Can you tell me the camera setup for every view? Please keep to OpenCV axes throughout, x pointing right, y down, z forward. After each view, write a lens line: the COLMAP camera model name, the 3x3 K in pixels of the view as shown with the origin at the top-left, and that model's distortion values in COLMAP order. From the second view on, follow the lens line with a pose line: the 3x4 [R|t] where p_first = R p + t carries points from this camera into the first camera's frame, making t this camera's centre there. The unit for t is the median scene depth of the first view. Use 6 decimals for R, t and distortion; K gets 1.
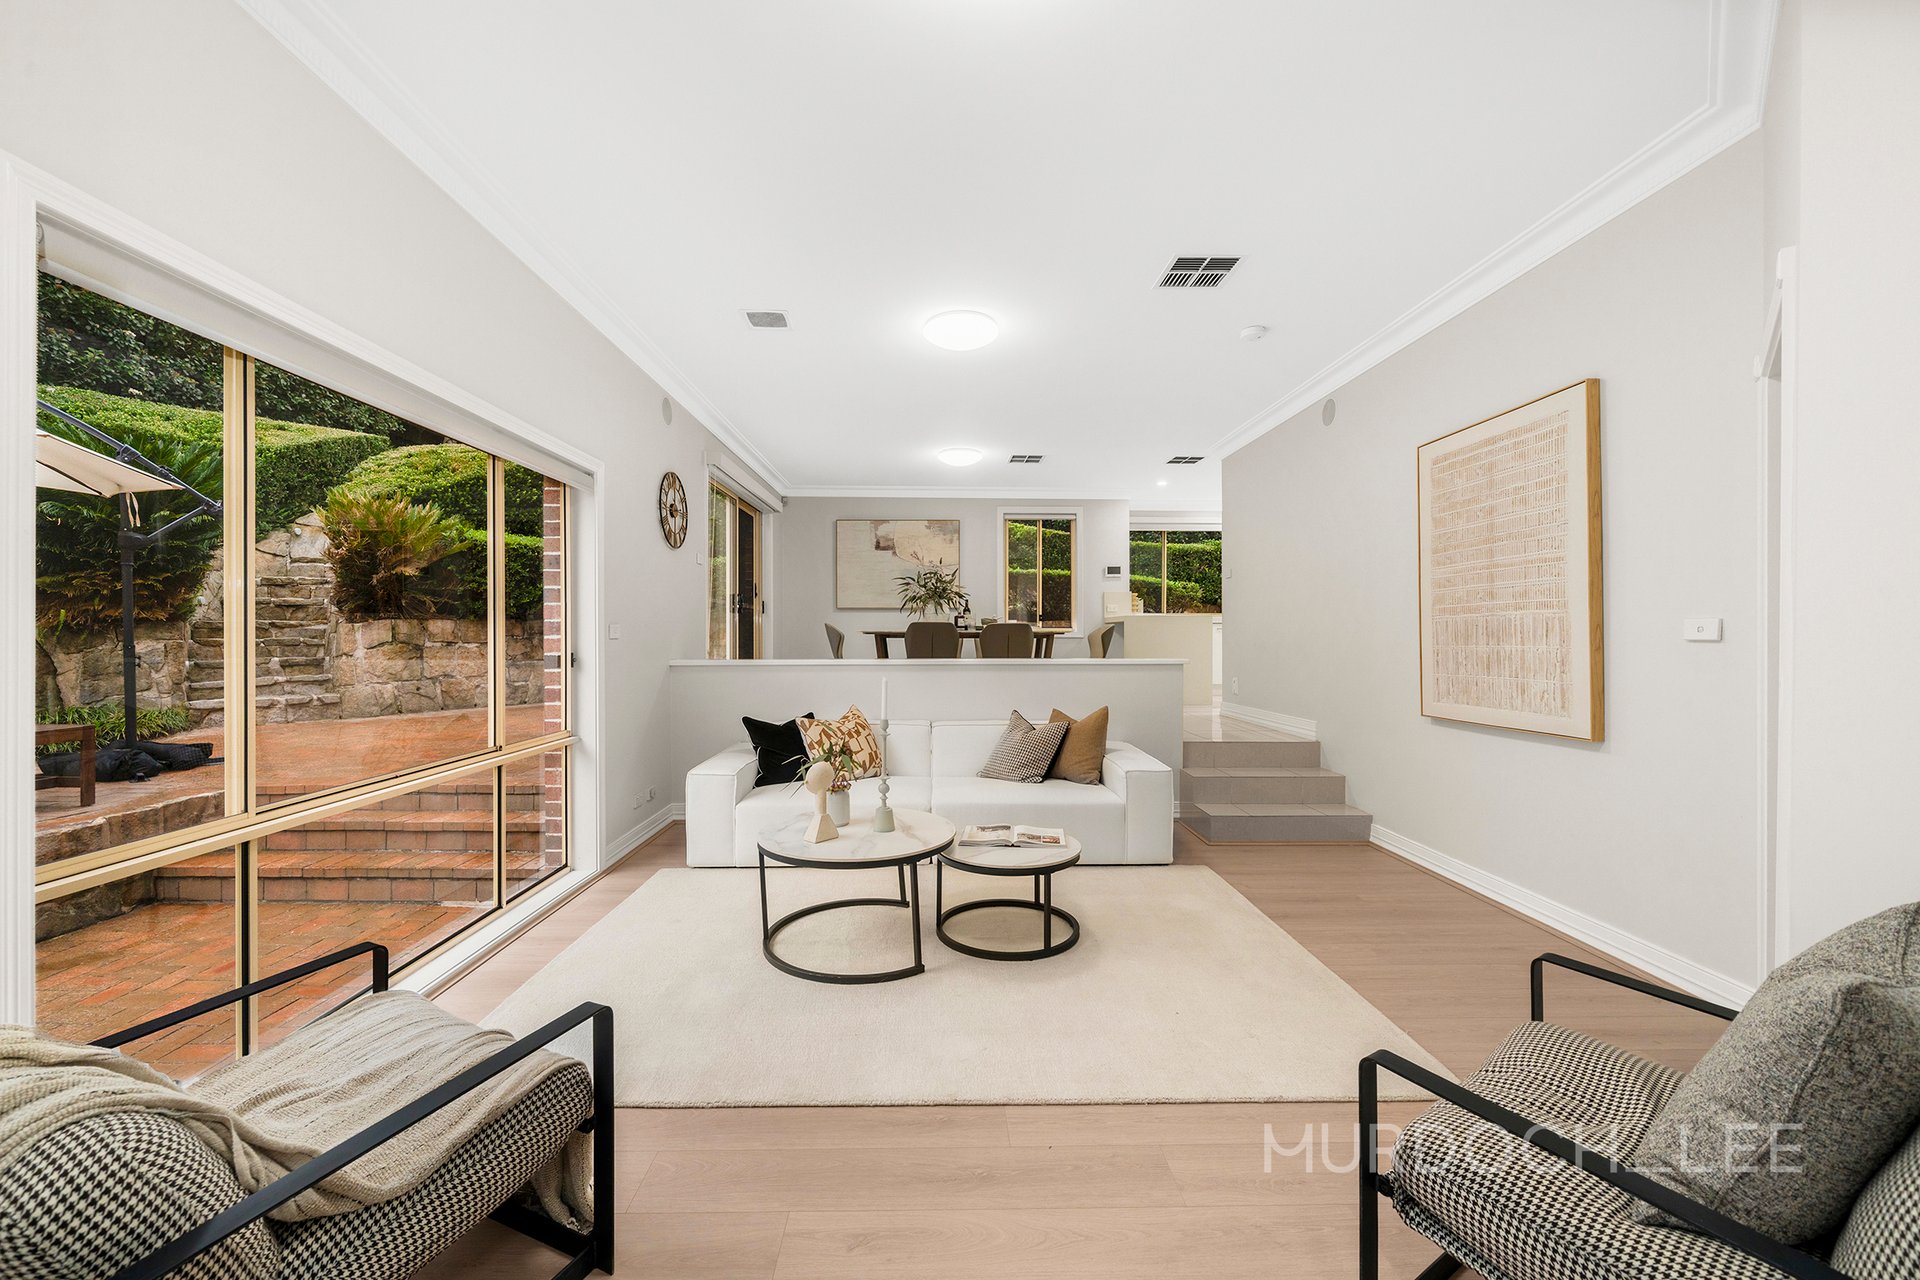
lens RADIAL K [[749.2, 0, 961.6], [0, 749.2, 635.9], [0, 0, 1]] dist [-0.000303, 0.000054]
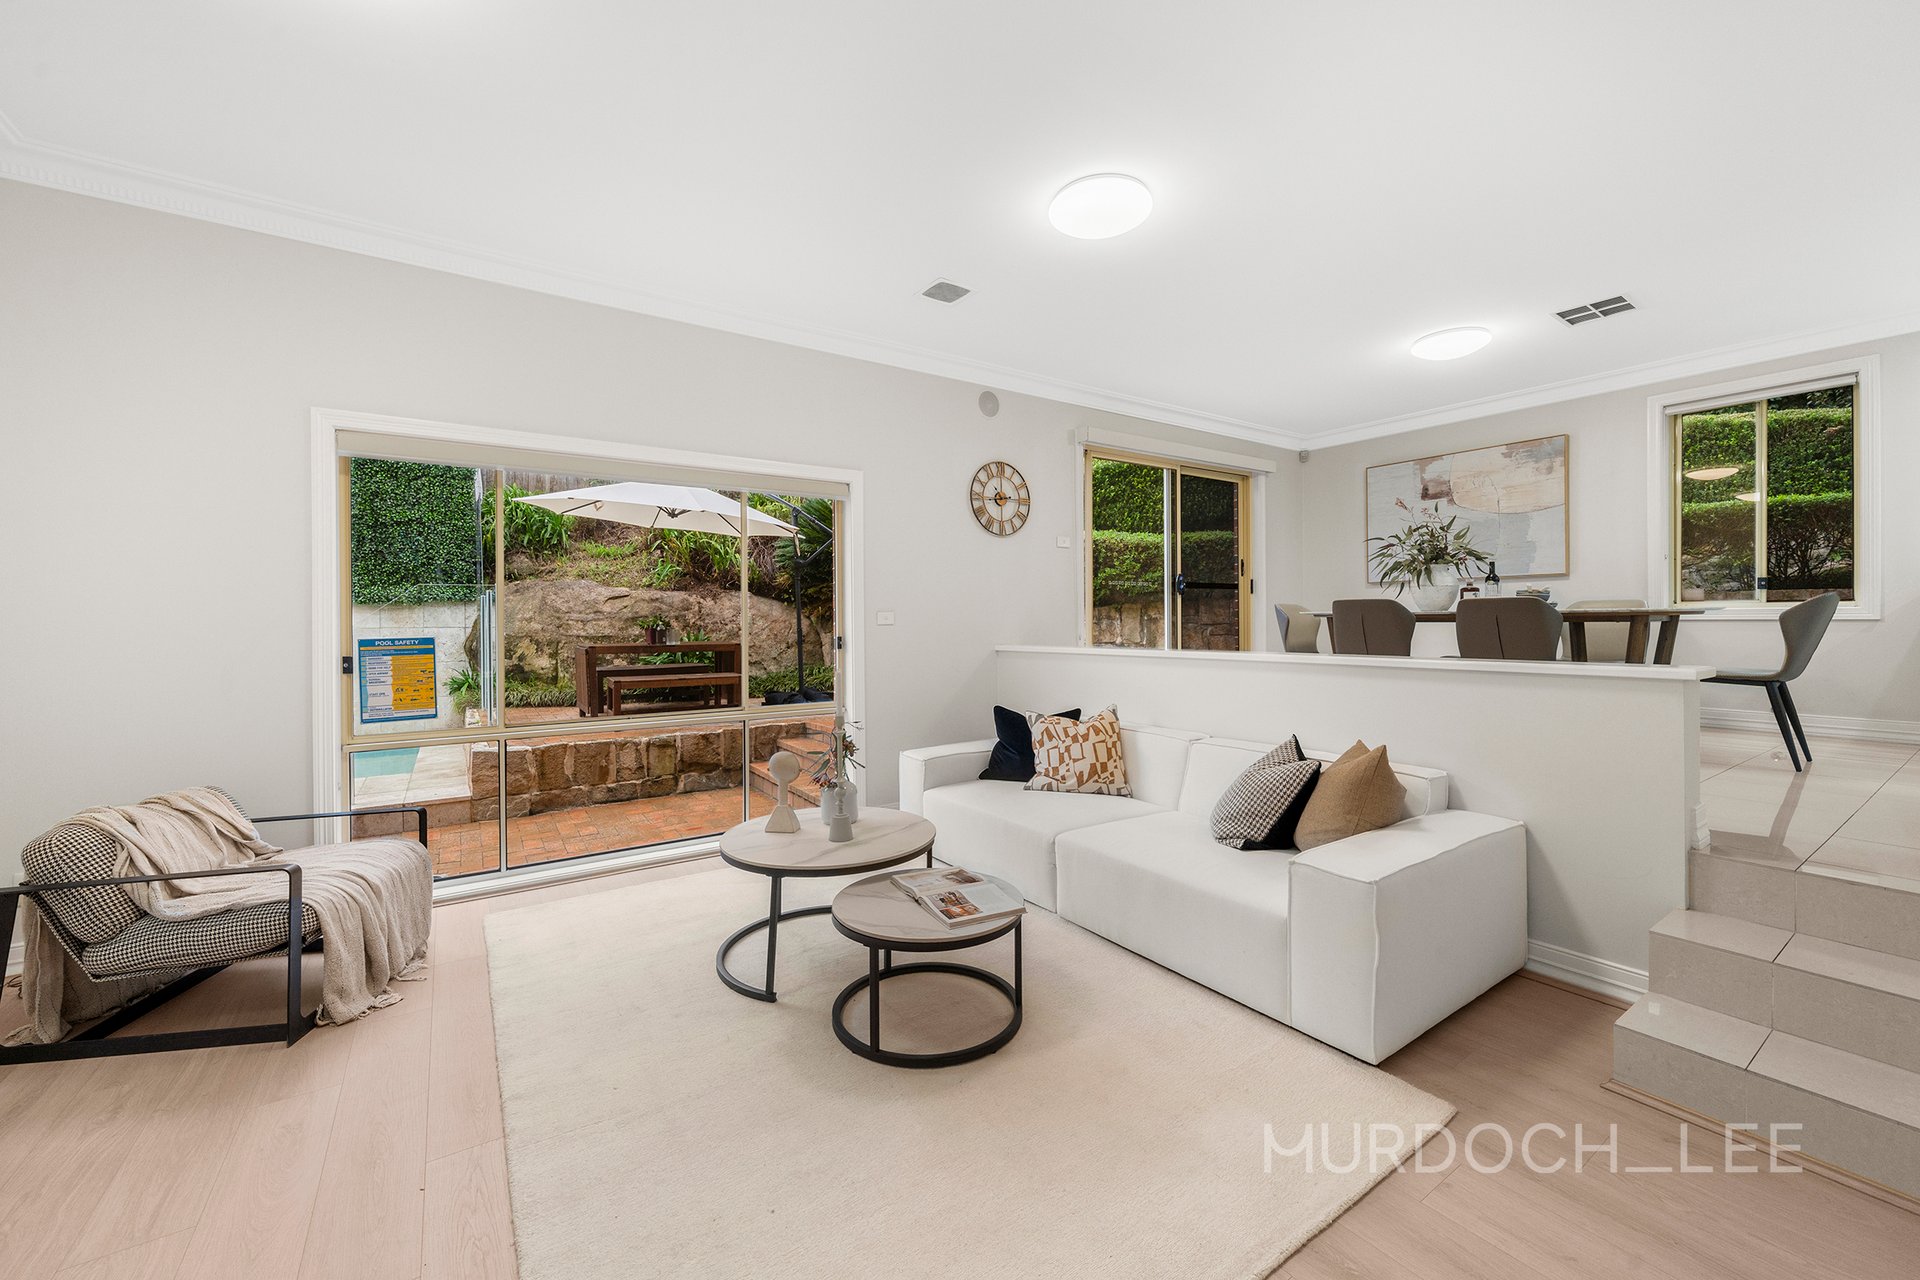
lens RADIAL K [[754.5, 0, 950.6], [0, 754.5, 627.1], [0, 0, 1]] dist [0.002512, 0.000343]
pose [[0.535190, 0.003177, -0.844726, 0.306760], [0.006434, 0.999949, 0.007837, -0.000770], [0.844707, -0.009629, 0.535142, 0.264346]]
